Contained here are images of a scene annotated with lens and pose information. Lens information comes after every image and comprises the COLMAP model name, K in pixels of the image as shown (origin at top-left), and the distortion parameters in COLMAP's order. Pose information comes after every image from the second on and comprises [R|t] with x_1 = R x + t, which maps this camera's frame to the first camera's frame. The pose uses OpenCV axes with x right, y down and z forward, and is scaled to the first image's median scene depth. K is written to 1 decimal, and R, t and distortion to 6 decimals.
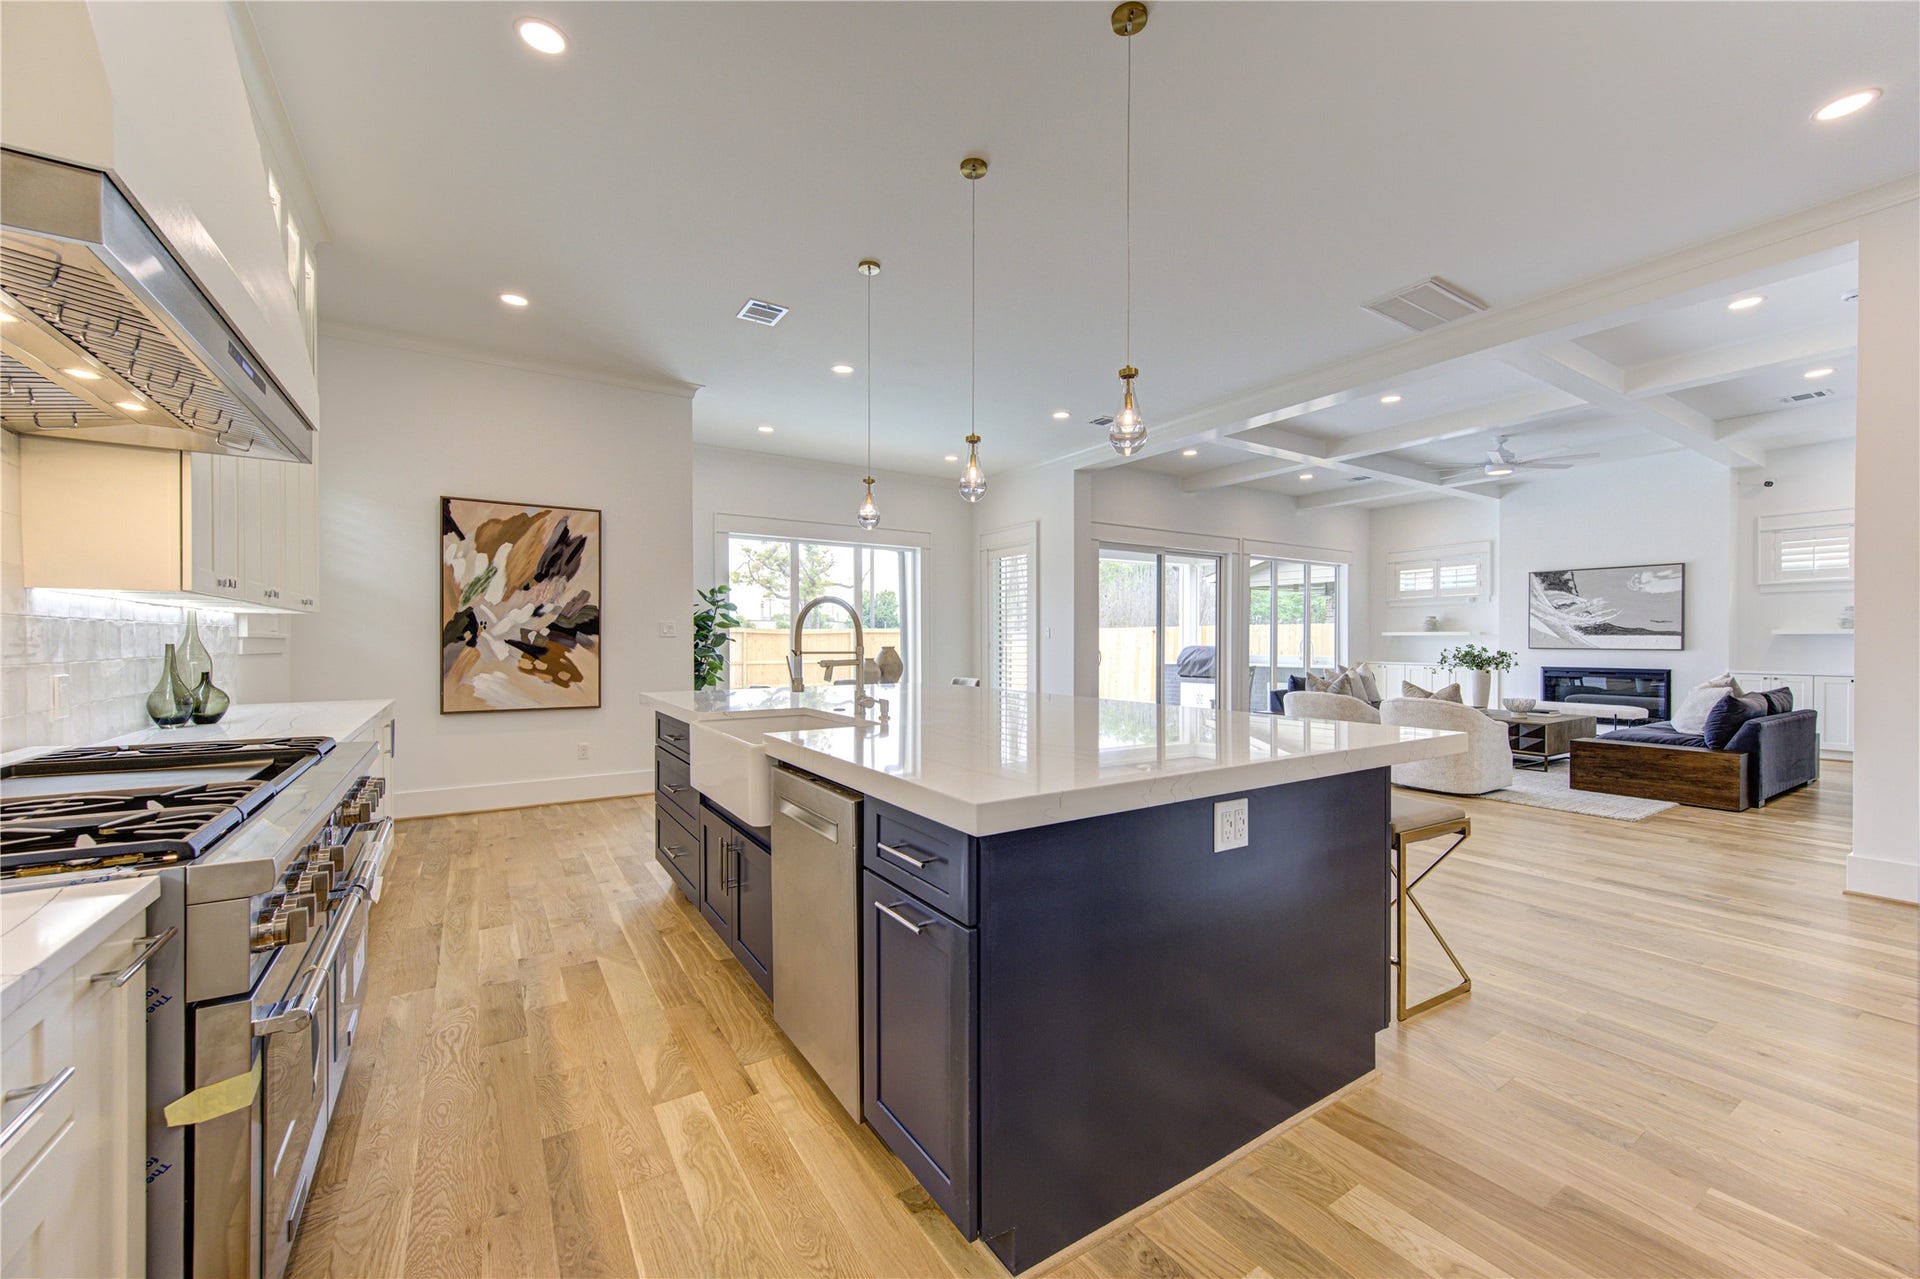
lens RADIAL K [[762.6, 0, 954.1], [0, 762.6, 643.6], [0, 0, 1]] dist [-0.000454, -0.000098]
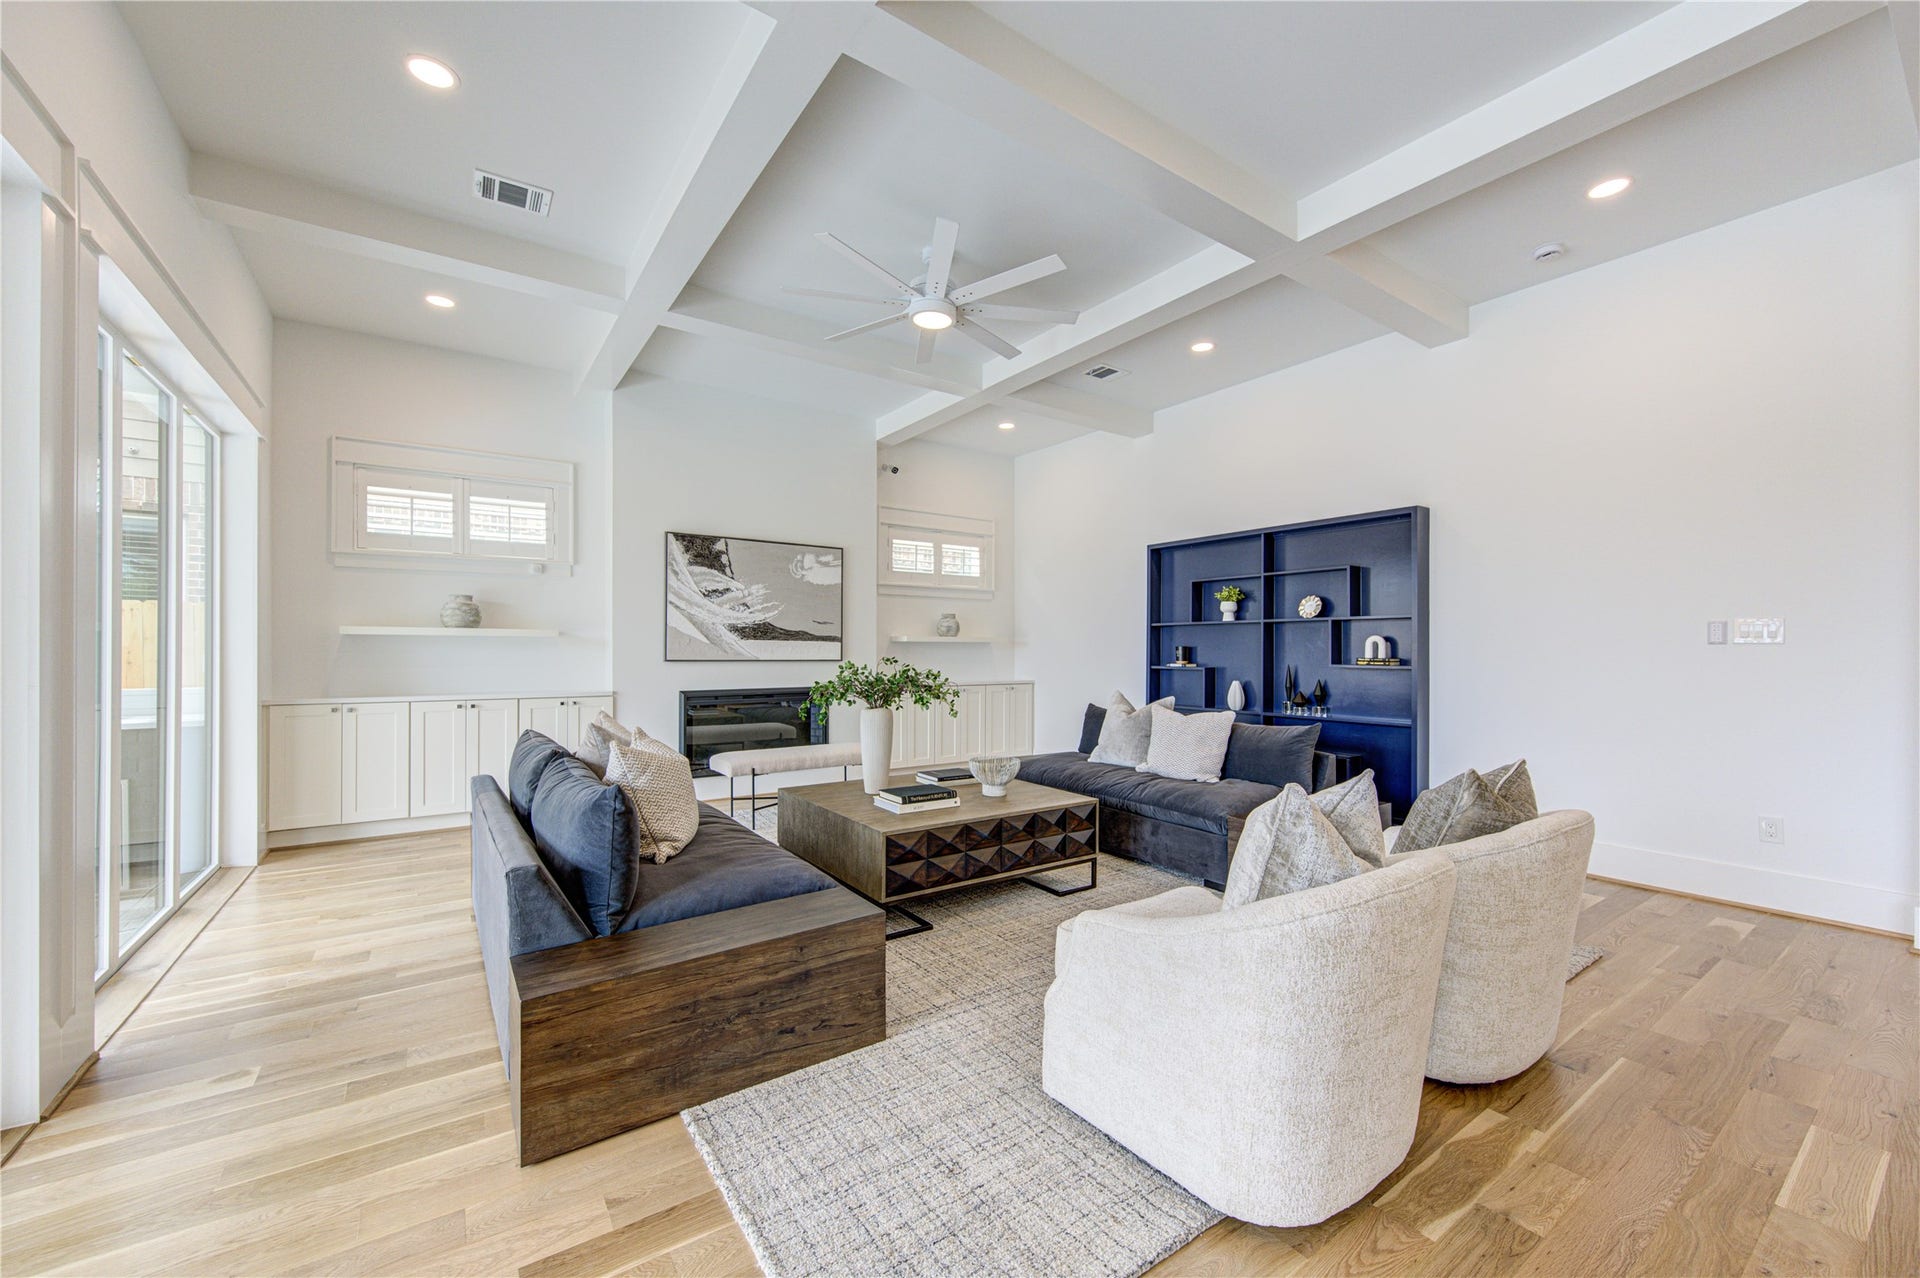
lens RADIAL K [[762.6, 0, 954.1], [0, 762.6, 643.1], [0, 0, 1]] dist [-0.000454, -0.000098]
pose [[-0.051358, 0.008638, 0.998643, 0.163056], [-0.001060, 0.999962, -0.008704, -0.002640], [-0.998680, -0.001506, -0.051347, 0.834897]]
